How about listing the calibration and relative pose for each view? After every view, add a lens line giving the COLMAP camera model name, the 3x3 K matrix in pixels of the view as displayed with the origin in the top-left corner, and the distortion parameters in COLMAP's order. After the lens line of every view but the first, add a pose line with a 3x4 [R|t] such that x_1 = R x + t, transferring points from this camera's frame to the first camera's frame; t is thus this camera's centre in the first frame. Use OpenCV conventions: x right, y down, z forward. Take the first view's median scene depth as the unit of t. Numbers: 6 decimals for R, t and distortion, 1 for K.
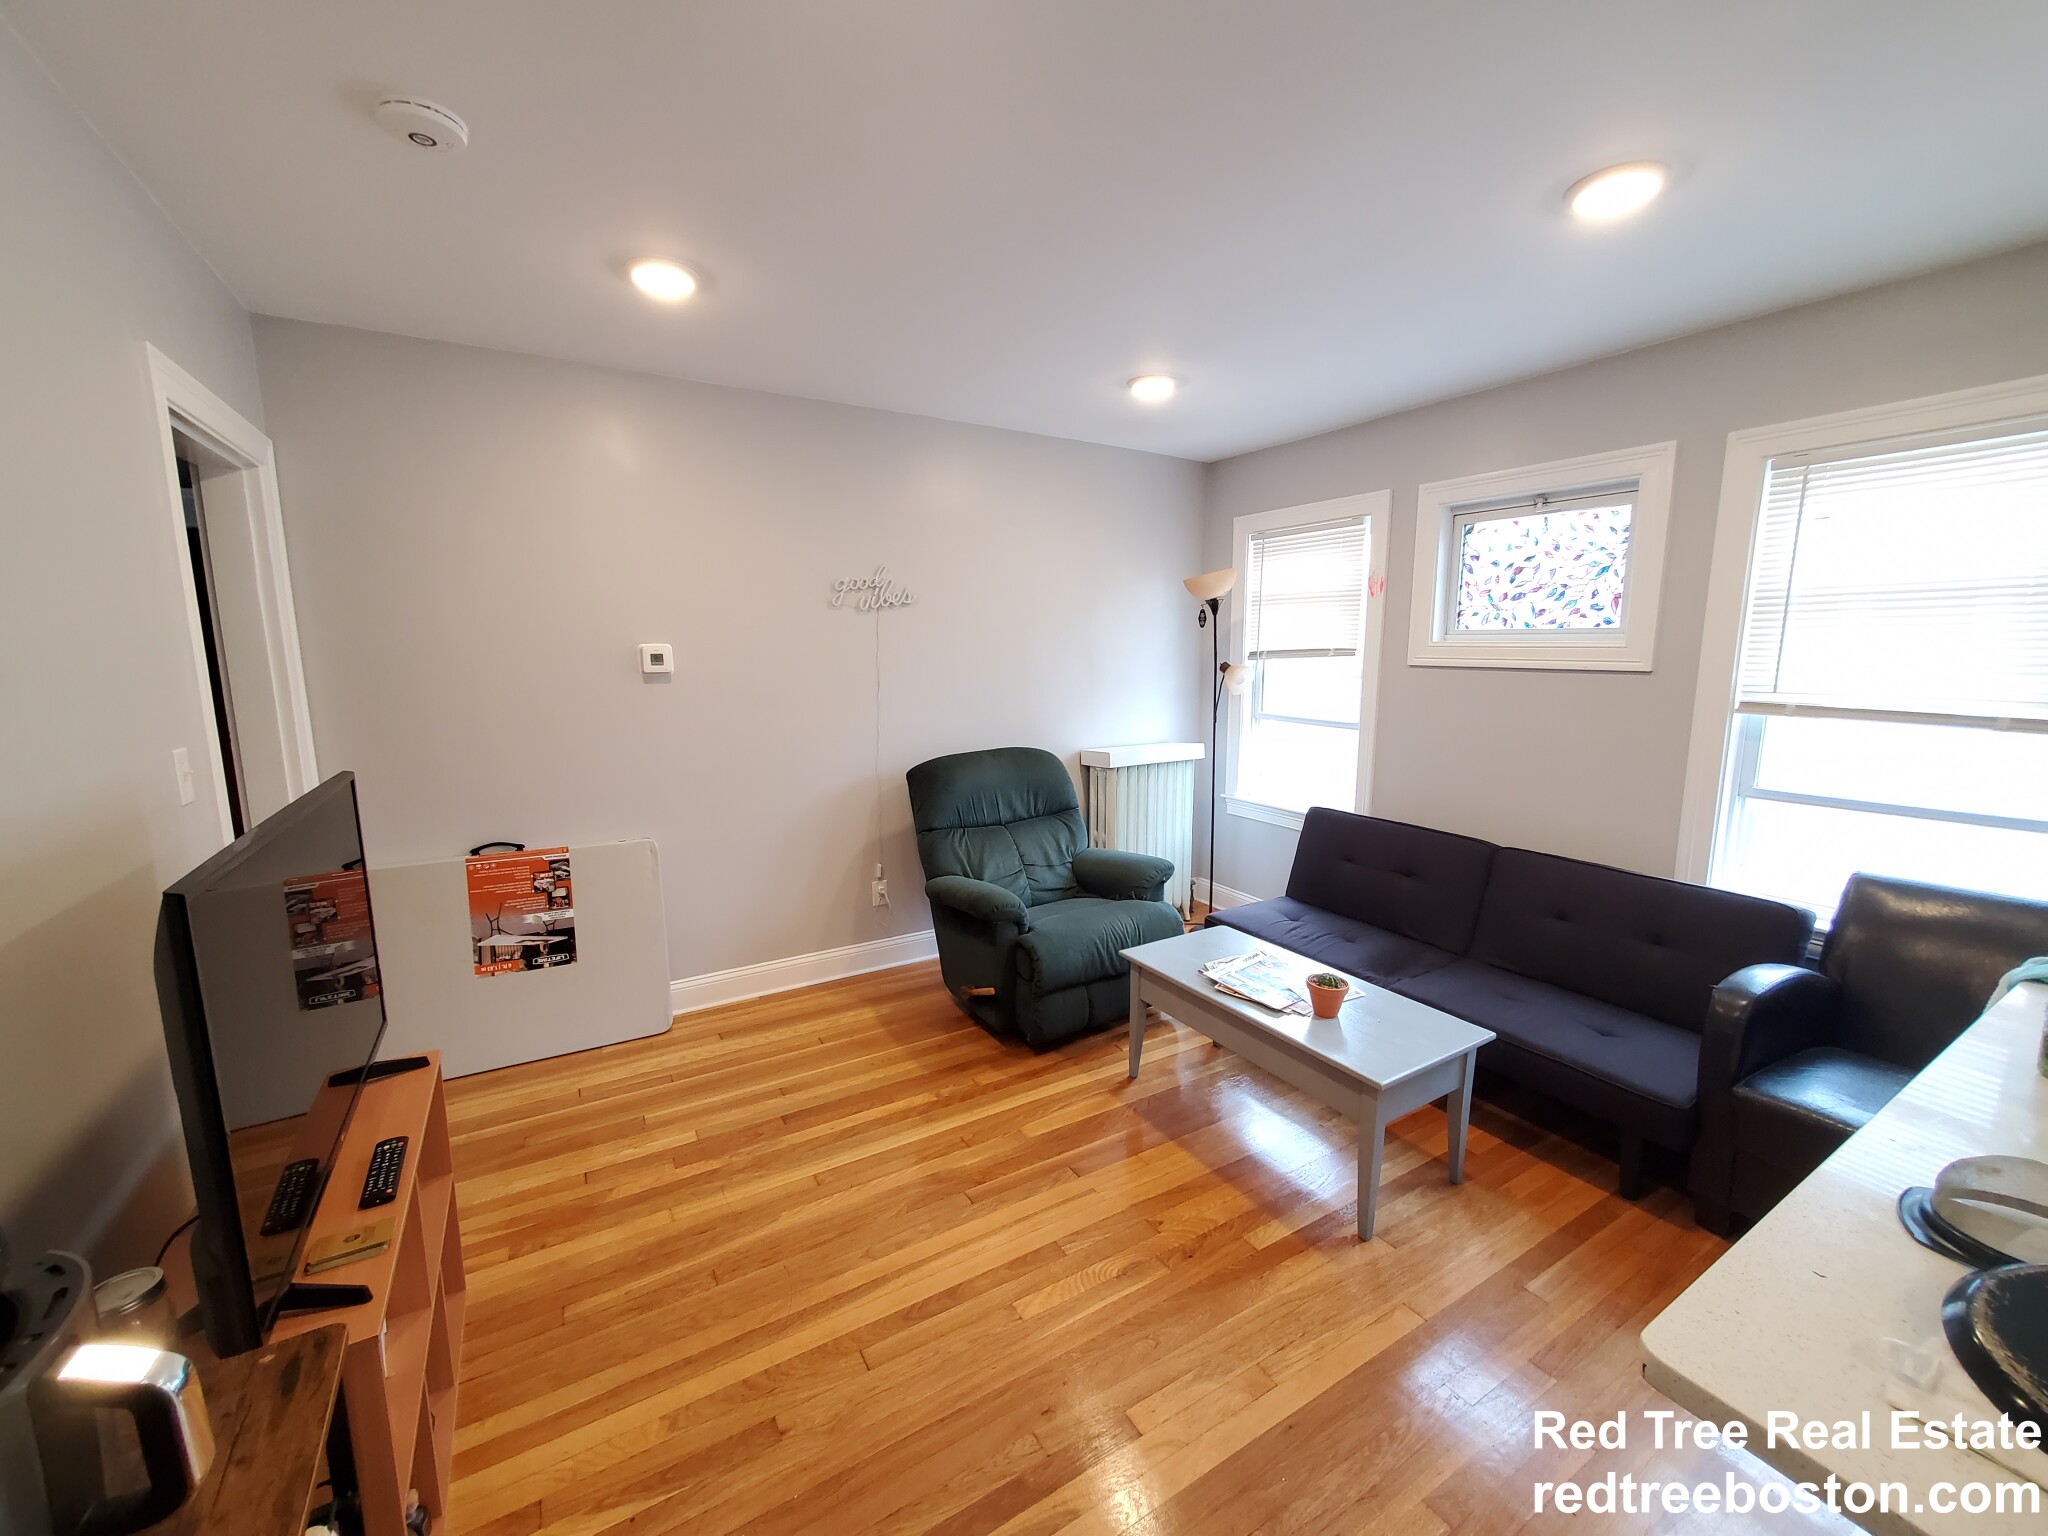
lens RADIAL K [[810.3, 0, 1029.2], [0, 810.3, 771.6], [0, 0, 1]] dist [0.001848, -0.000009]
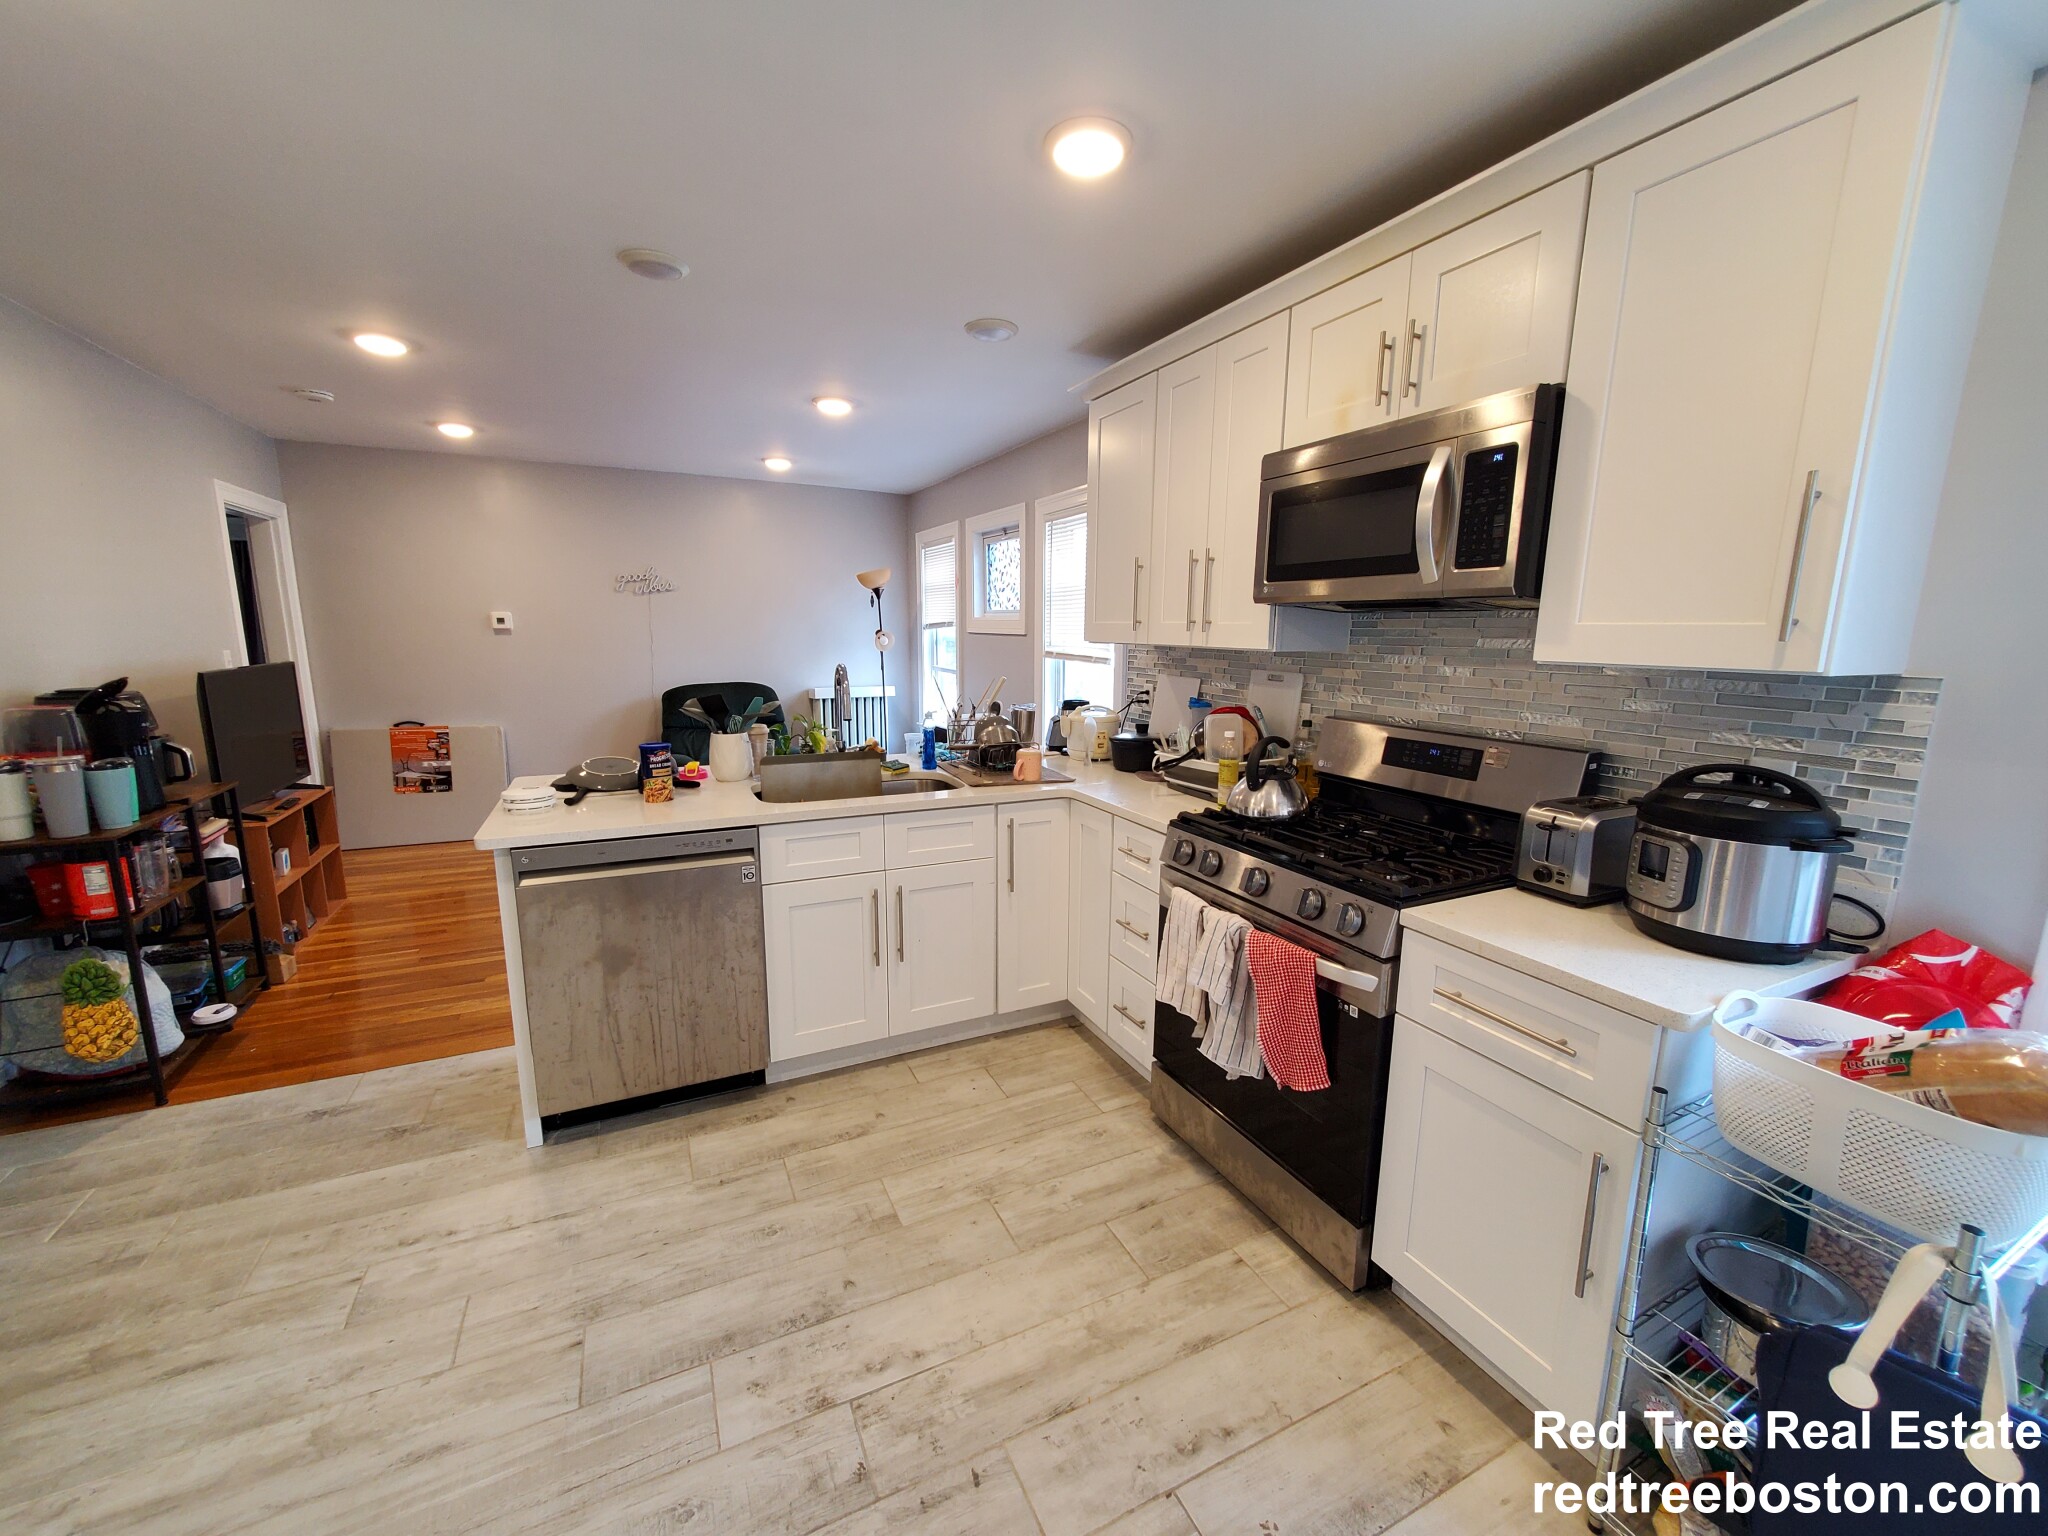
lens RADIAL K [[810.3, 0, 1029.2], [0, 810.3, 771.6], [0, 0, 1]] dist [0.001848, -0.000009]
pose [[0.996178, 0.028714, -0.082493, 0.837561], [-0.026894, 0.999372, 0.023087, 0.115866], [0.083105, -0.020780, 0.996324, -0.659134]]
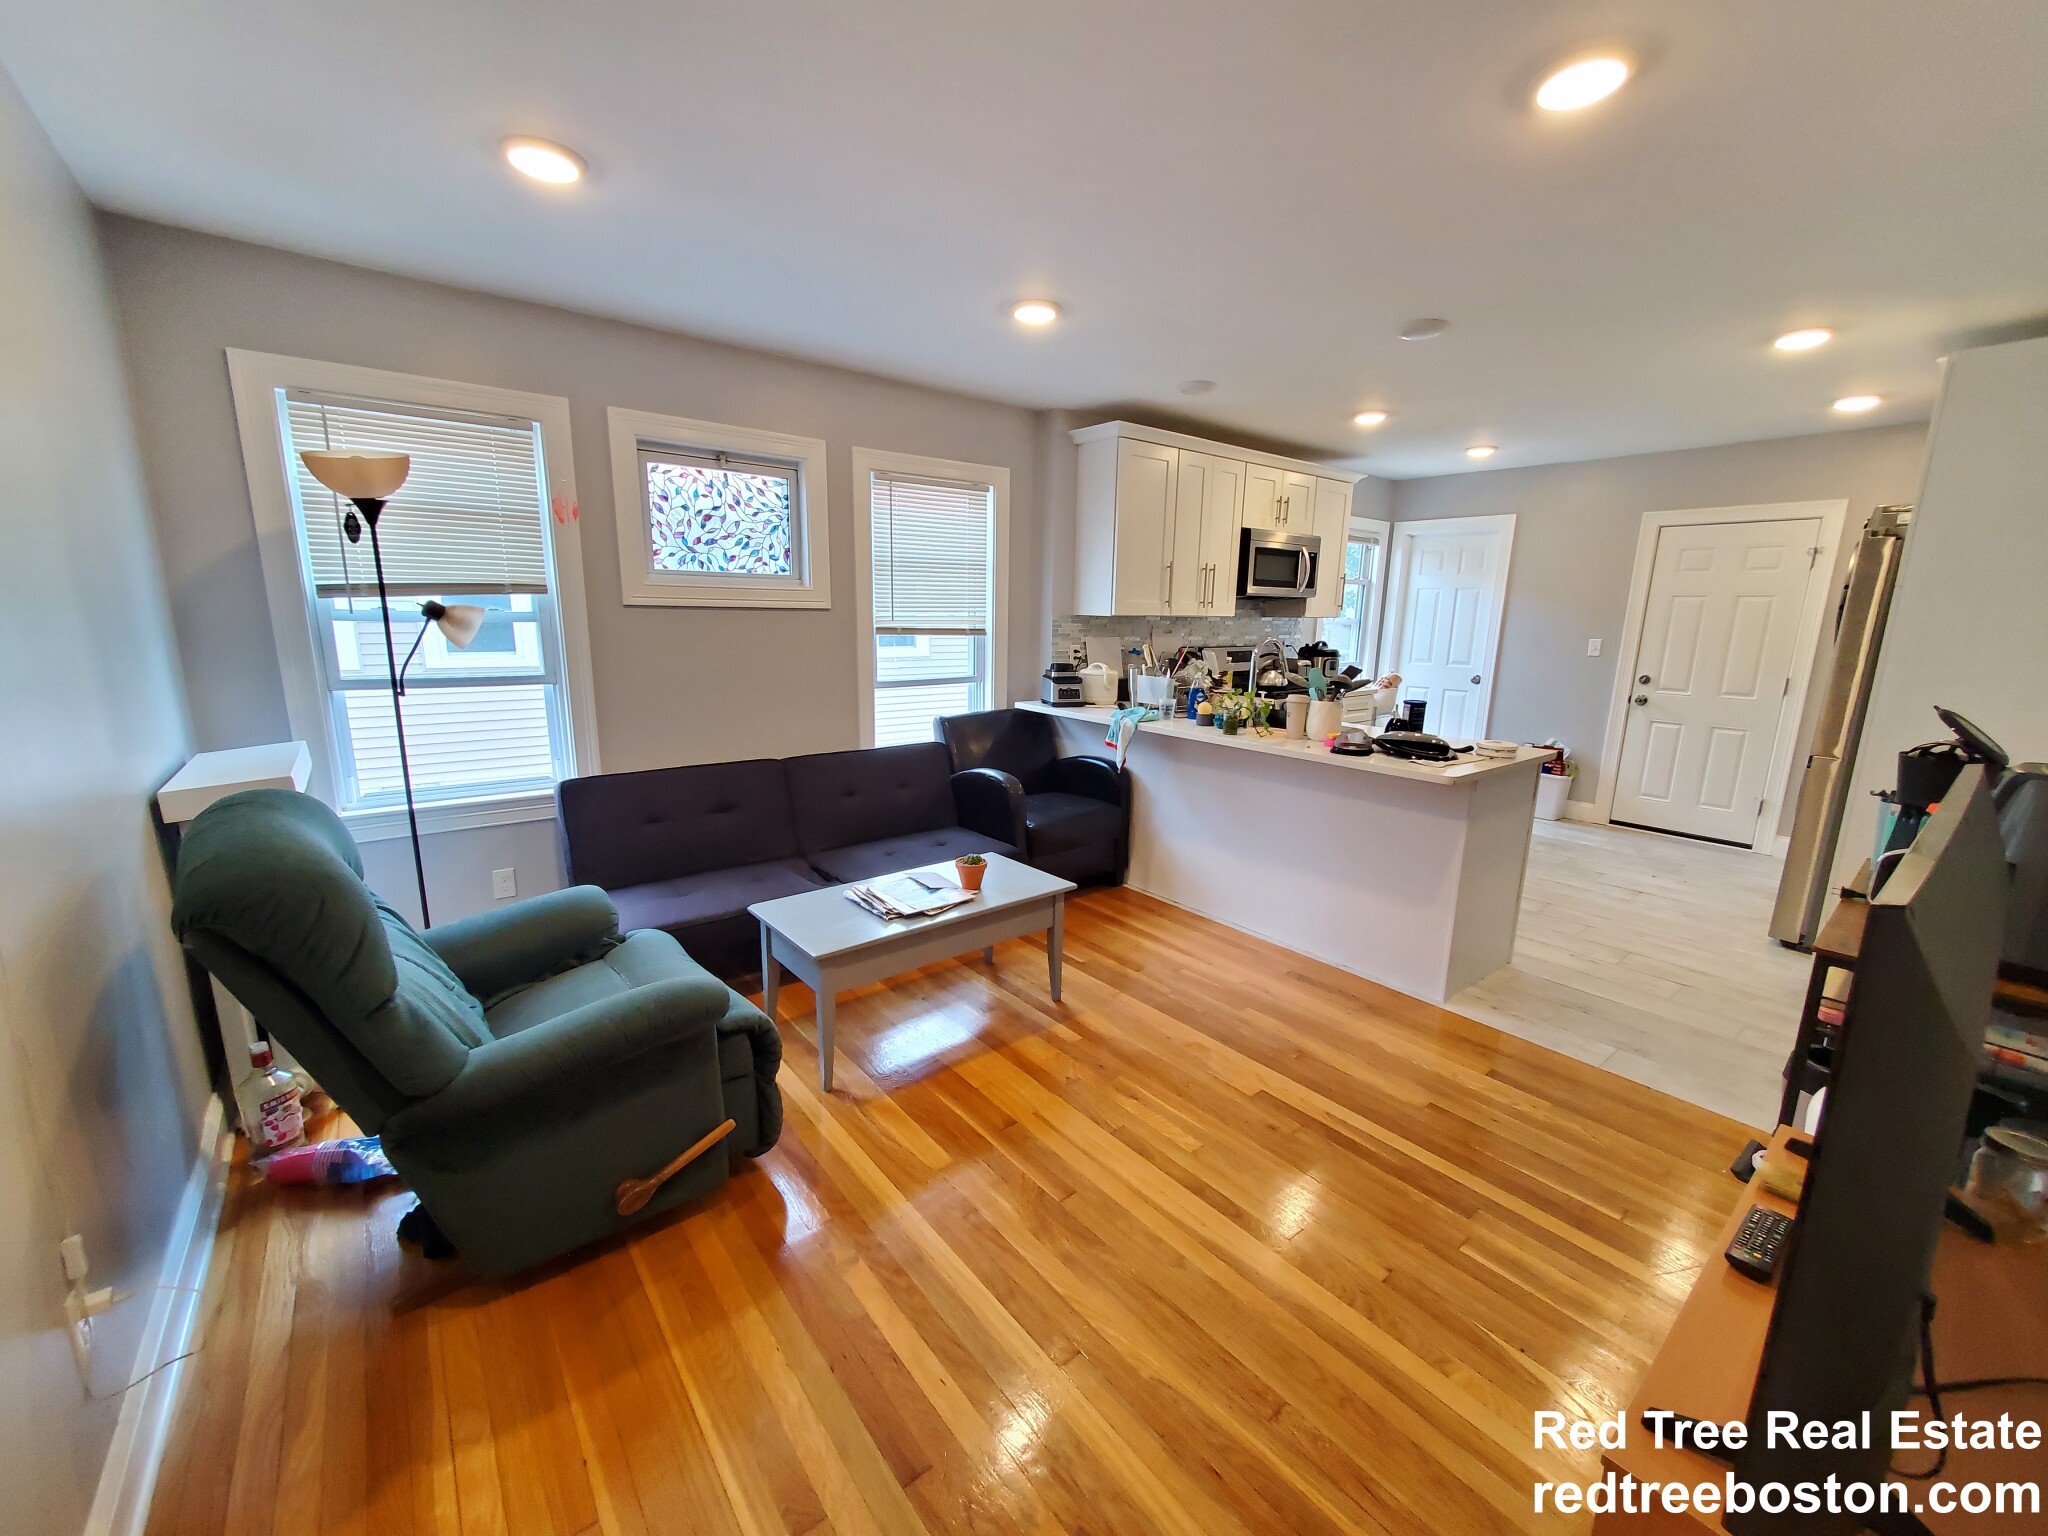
lens RADIAL K [[810.3, 0, 1029.2], [0, 810.3, 771.6], [0, 0, 1]] dist [0.001848, -0.000009]
pose [[-0.137569, -0.199496, 0.970194, -0.633385], [0.134050, 0.966745, 0.217795, -0.101561], [-0.981379, 0.160017, -0.106251, 0.789411]]
